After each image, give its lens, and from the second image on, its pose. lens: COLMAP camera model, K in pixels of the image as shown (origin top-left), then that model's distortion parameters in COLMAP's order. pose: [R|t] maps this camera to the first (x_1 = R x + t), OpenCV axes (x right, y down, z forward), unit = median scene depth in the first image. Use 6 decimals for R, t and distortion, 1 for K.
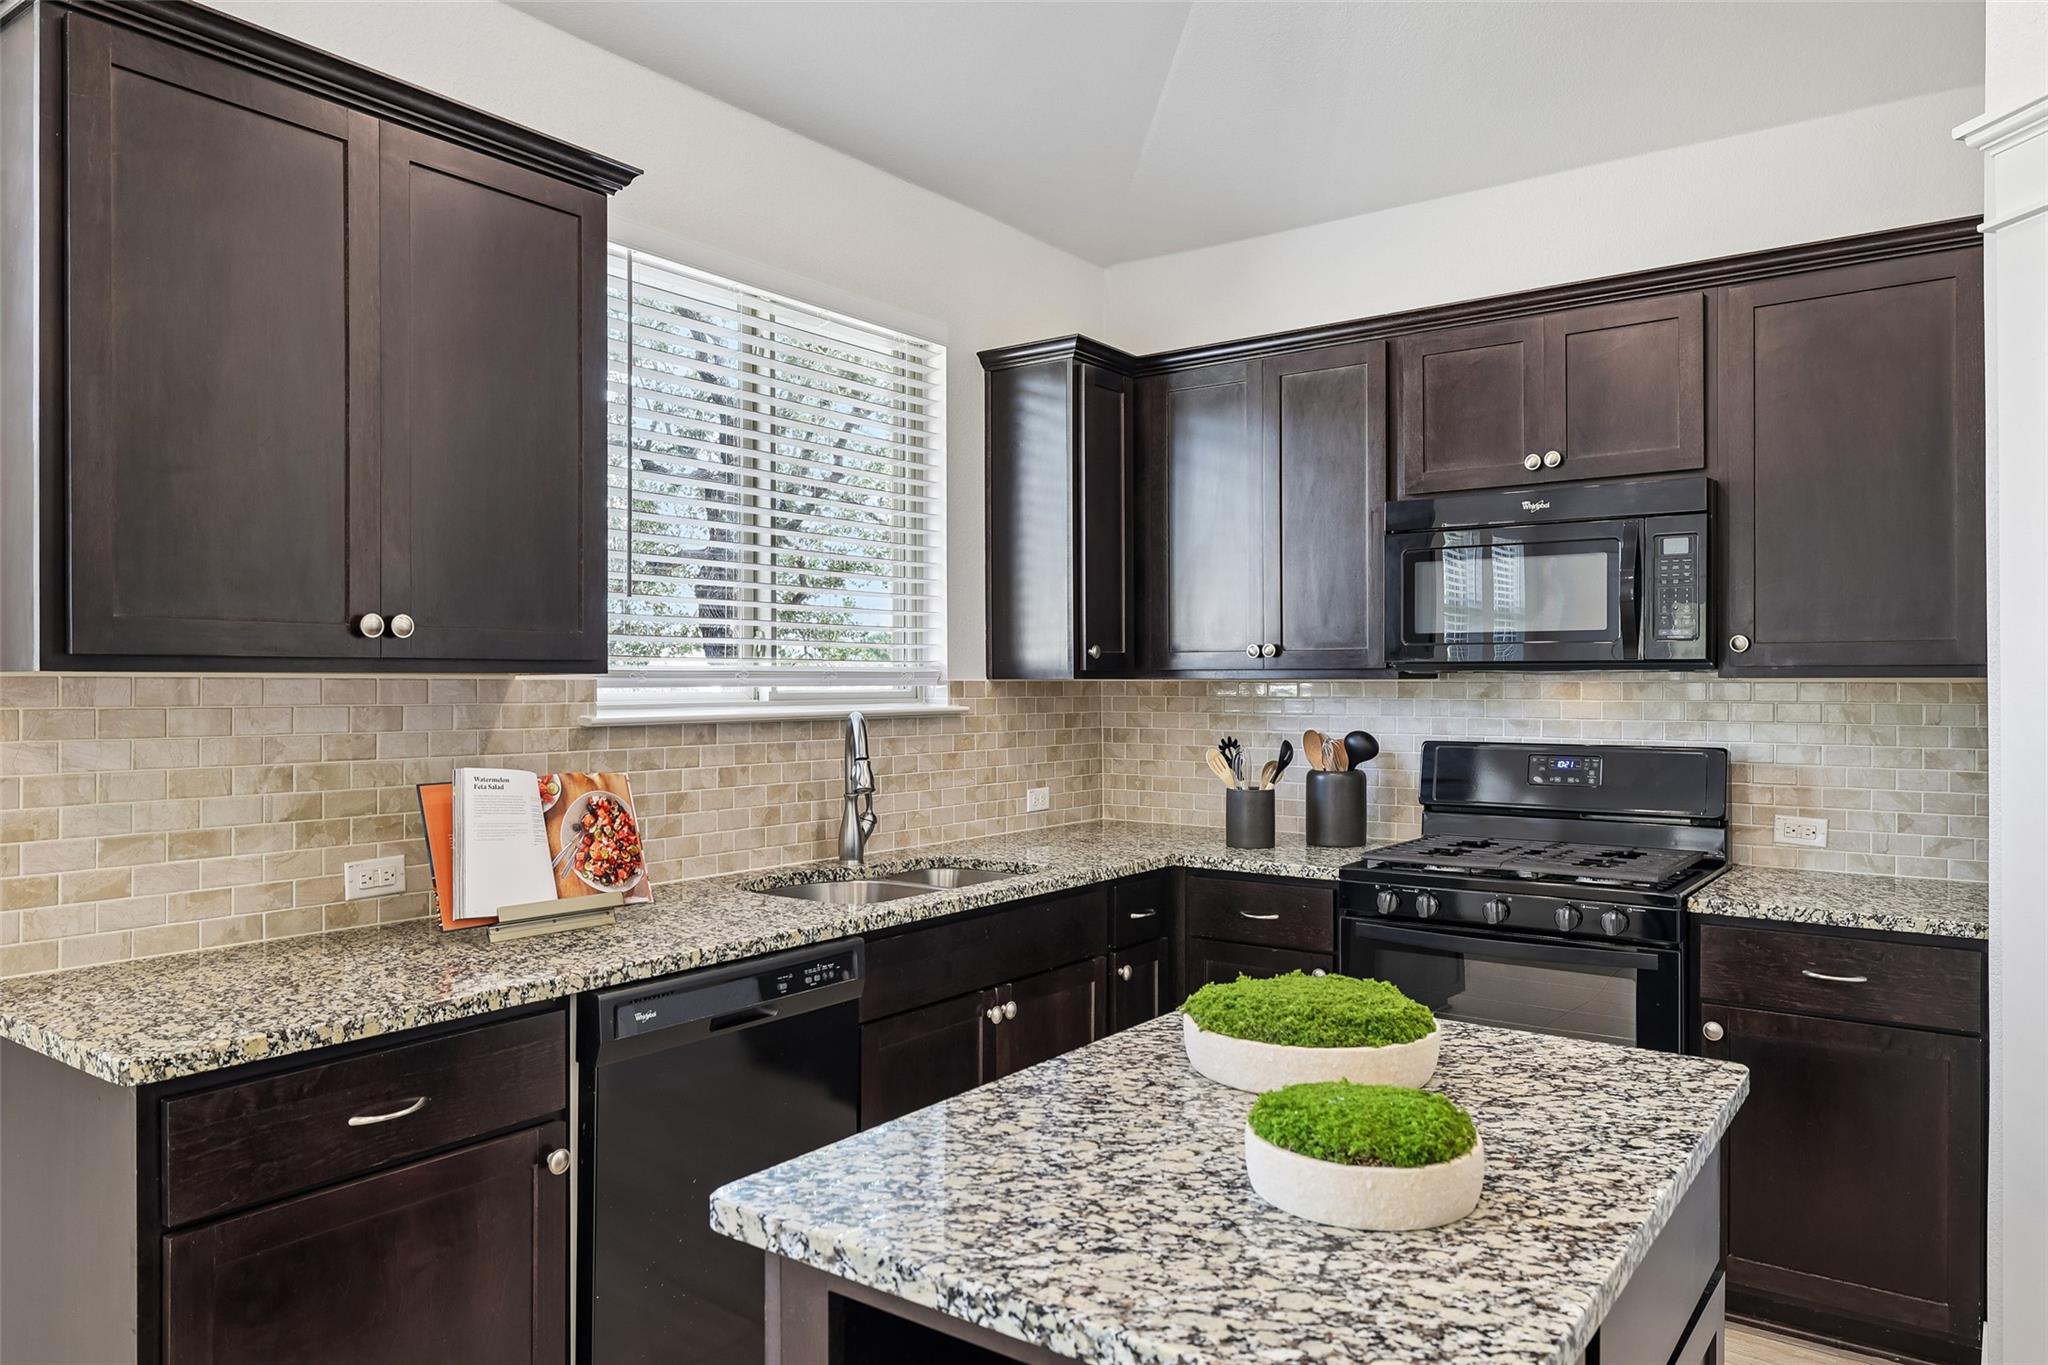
lens RADIAL K [[1369.0, 0, 1052.5], [0, 1369.0, 684.5], [0, 0, 1]] dist [0.003588, -0.005470]
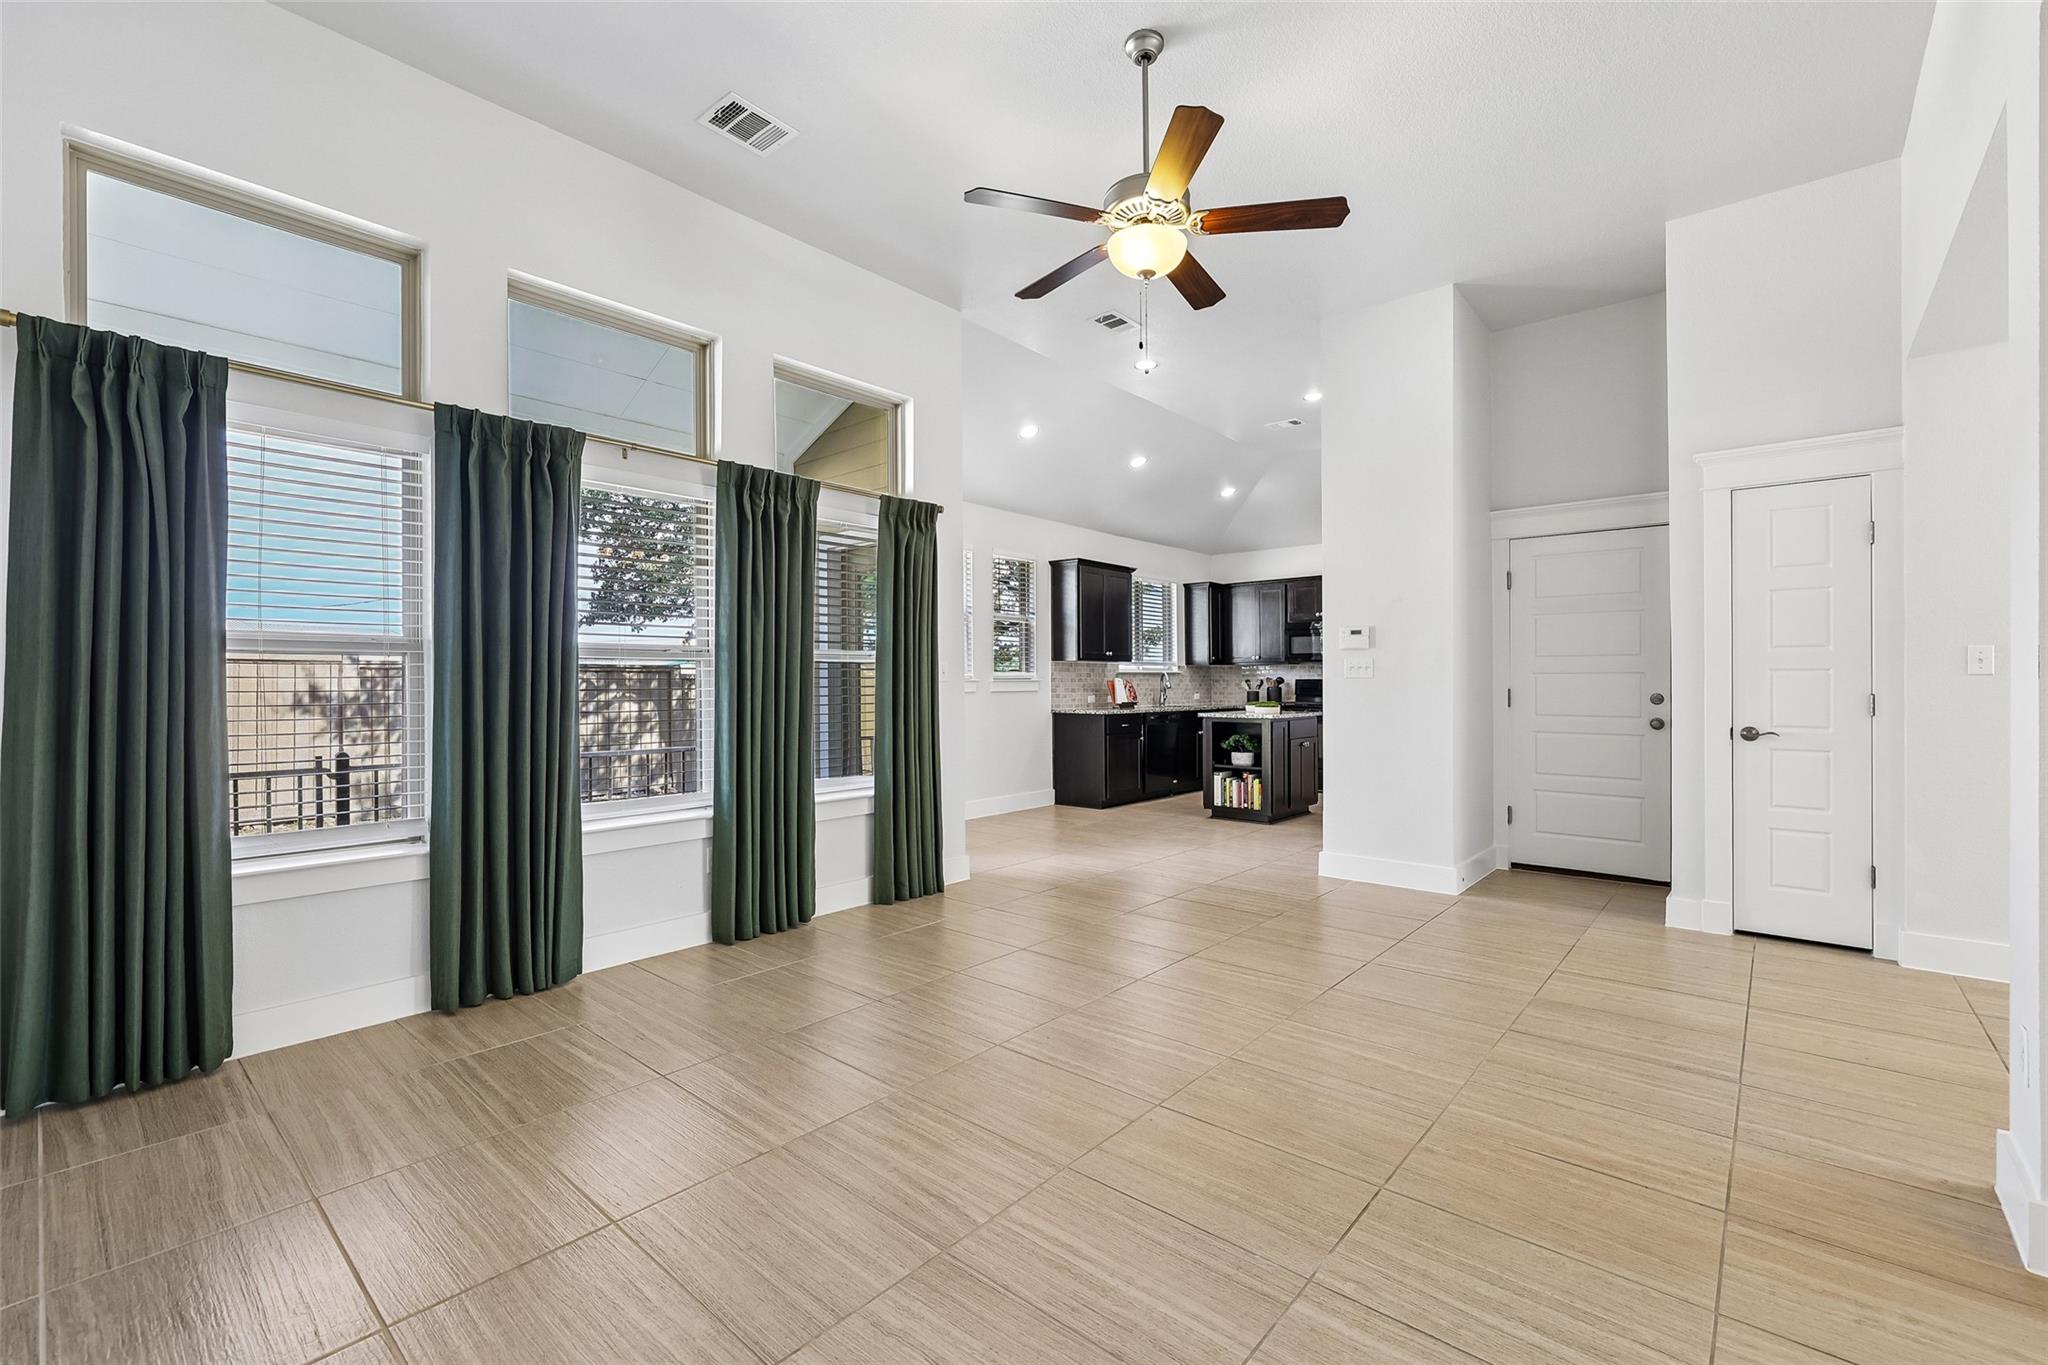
lens RADIAL K [[885.3, 0, 1026.5], [0, 885.3, 671.1], [0, 0, 1]] dist [0.000006, -0.000091]
pose [[0.995138, -0.004152, -0.098405, -0.375212], [0.002607, 0.999871, -0.015825, 0.078097], [0.098458, 0.015491, 0.995021, -2.383478]]
